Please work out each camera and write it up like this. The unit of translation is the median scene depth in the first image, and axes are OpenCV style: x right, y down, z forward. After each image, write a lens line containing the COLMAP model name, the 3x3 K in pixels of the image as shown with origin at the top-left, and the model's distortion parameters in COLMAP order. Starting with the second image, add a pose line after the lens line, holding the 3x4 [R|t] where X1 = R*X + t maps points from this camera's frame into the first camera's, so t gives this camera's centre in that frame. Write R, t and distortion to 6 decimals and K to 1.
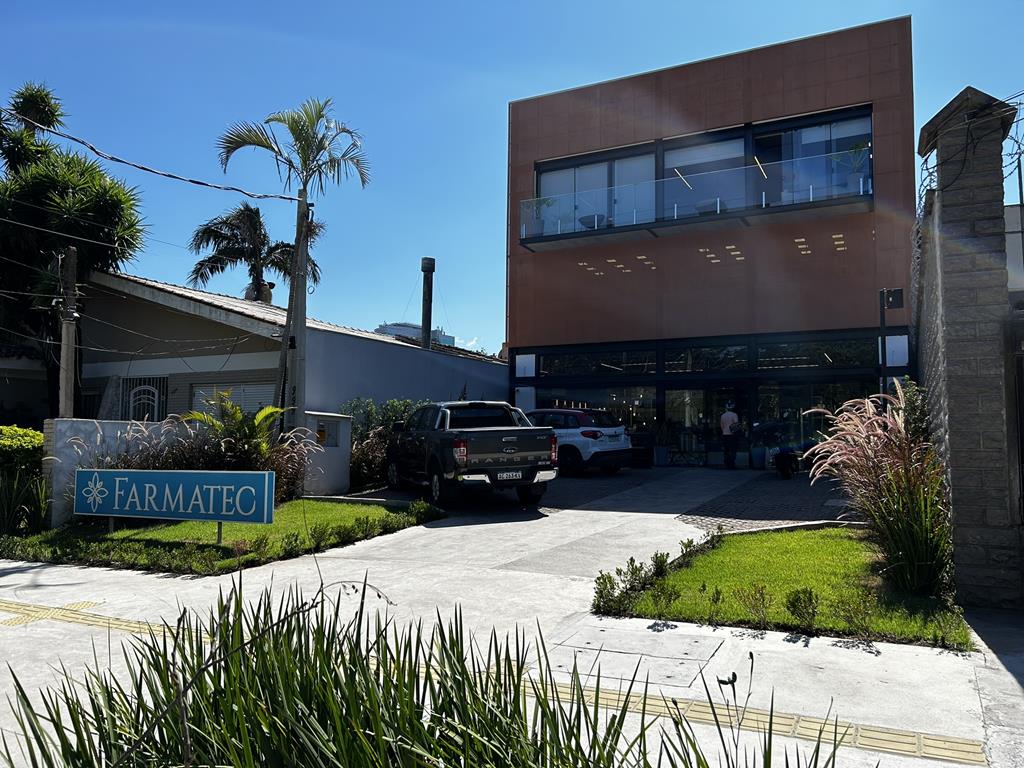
lens RADIAL K [[769.1, 0, 514.4], [0, 769.1, 382.7], [0, 0, 1]] dist [0.037796, -0.009030]
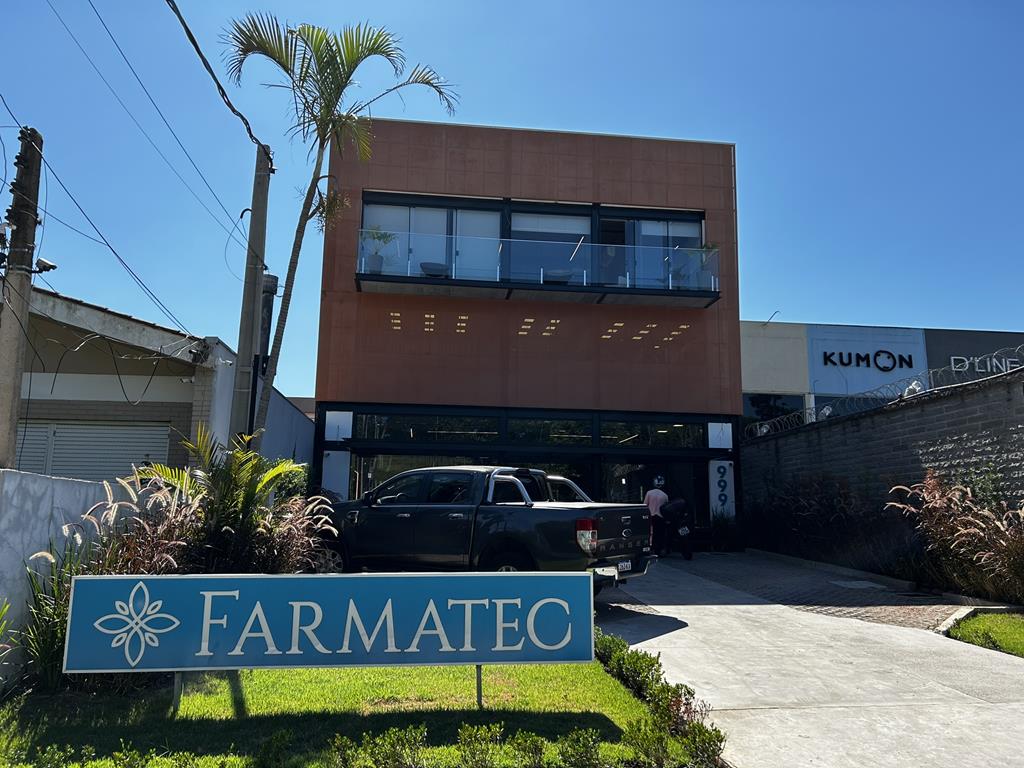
lens RADIAL K [[769.1, 0, 515.3], [0, 769.1, 386.8], [0, 0, 1]] dist [0.037796, -0.009030]
pose [[0.837128, 0.099534, 0.537875, -0.315980], [-0.050397, 0.993157, -0.105349, 0.016746], [-0.544681, 0.061083, 0.836416, 0.231540]]
